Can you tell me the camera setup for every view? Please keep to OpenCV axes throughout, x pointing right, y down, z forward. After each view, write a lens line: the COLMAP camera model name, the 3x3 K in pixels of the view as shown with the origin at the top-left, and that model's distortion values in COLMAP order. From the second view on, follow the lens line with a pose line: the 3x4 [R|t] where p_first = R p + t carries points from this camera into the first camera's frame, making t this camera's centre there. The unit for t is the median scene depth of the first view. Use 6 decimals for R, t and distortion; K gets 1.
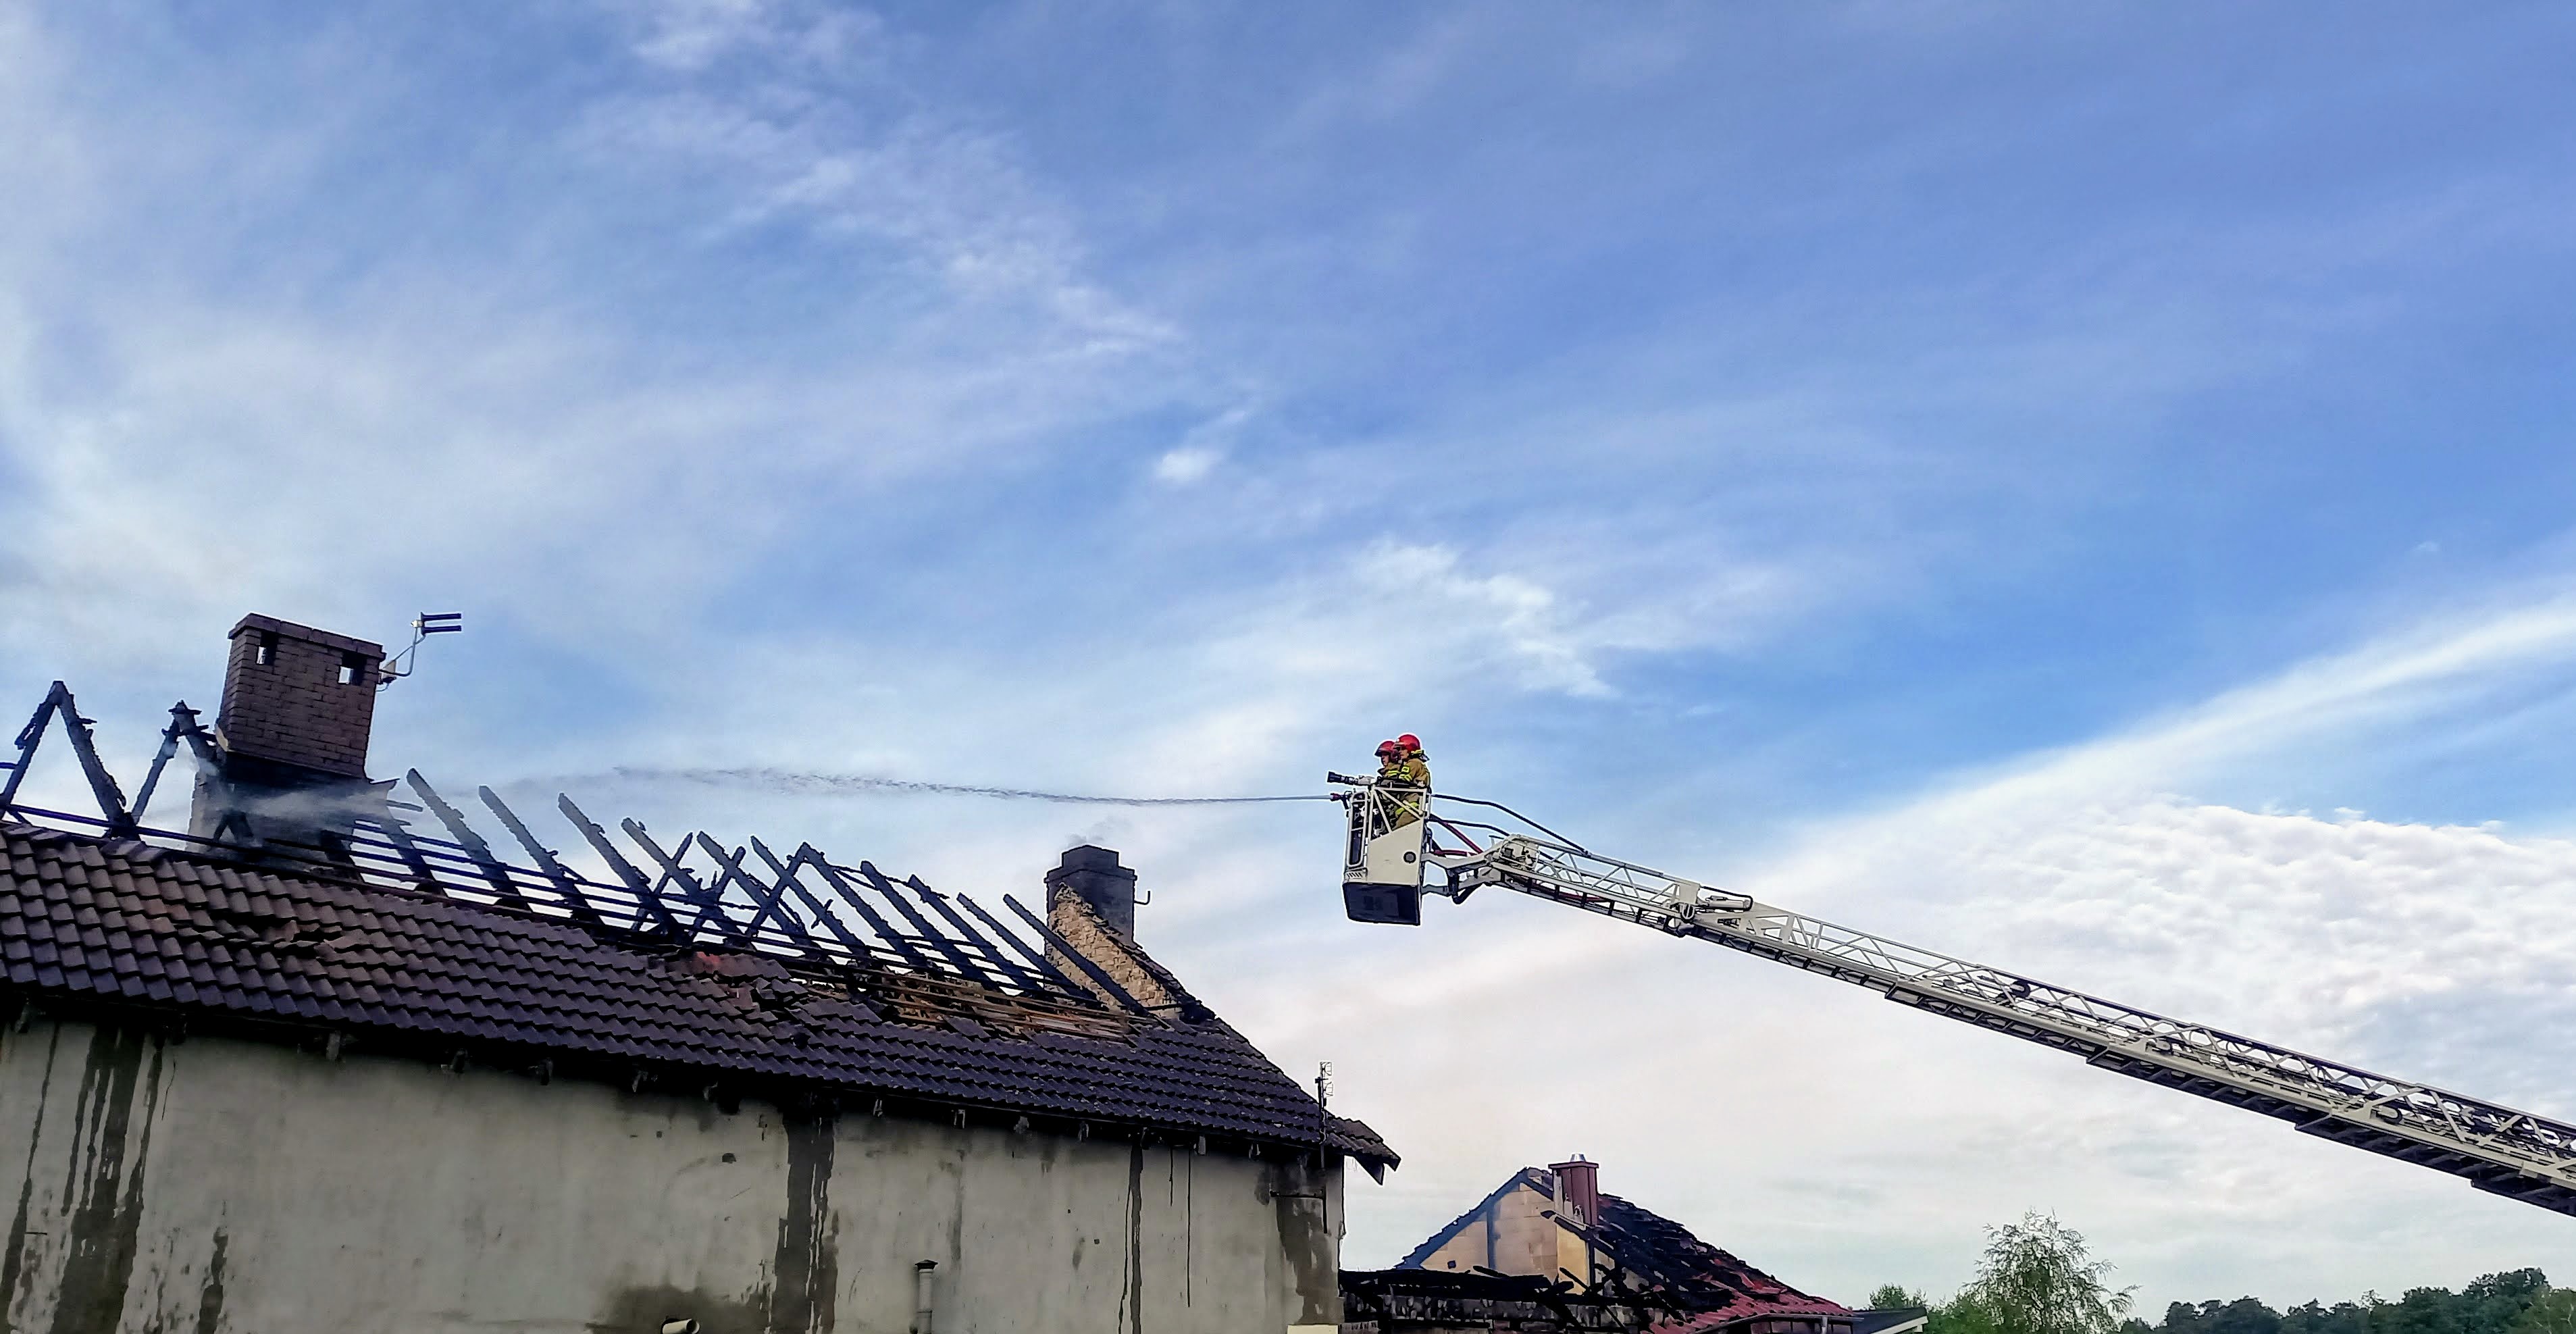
lens RADIAL K [[2122.3, 0, 1291.5], [0, 2122.3, 766.0], [0, 0, 1]] dist [0.096522, -0.115670]
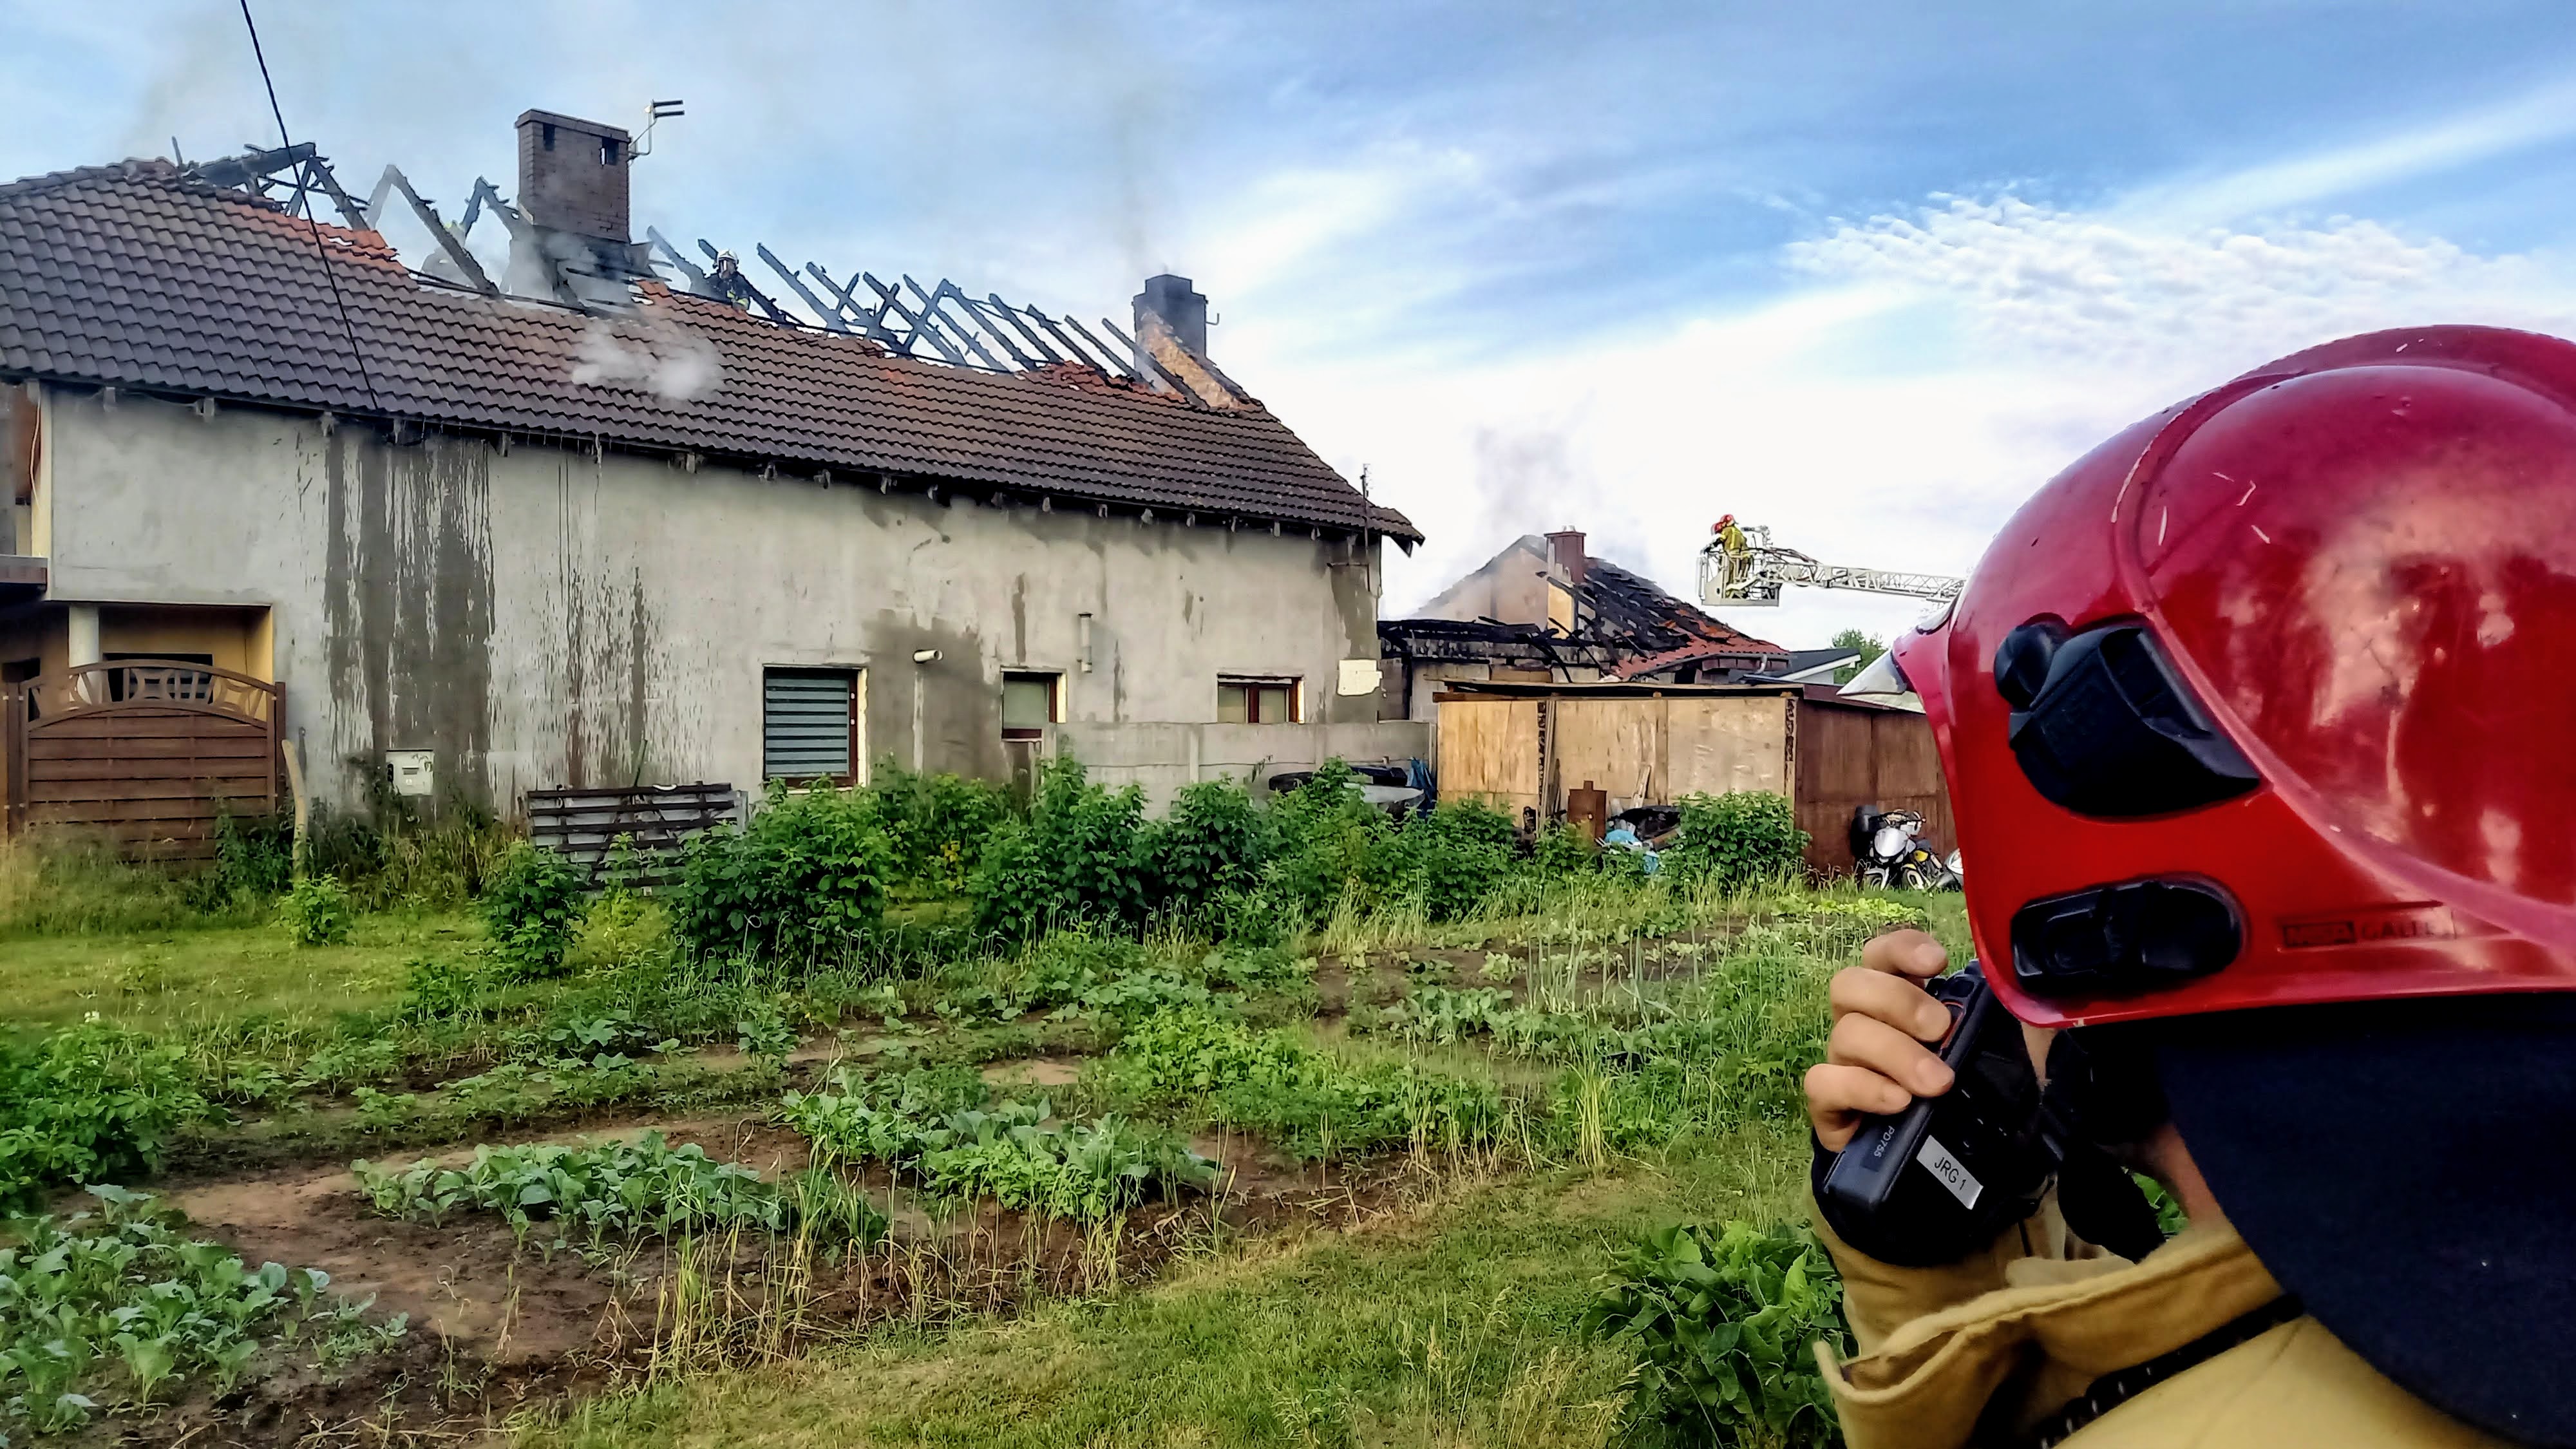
lens RADIAL K [[1973.8, 0, 1288.0], [0, 1973.8, 724.5], [0, 0, 1]] dist [0.055538, 0.001368]
pose [[0.999907, 0.005109, -0.012629, -0.016013], [-0.001334, 0.959294, 0.282407, -0.044200], [0.013558, -0.282364, 0.959212, -0.180742]]
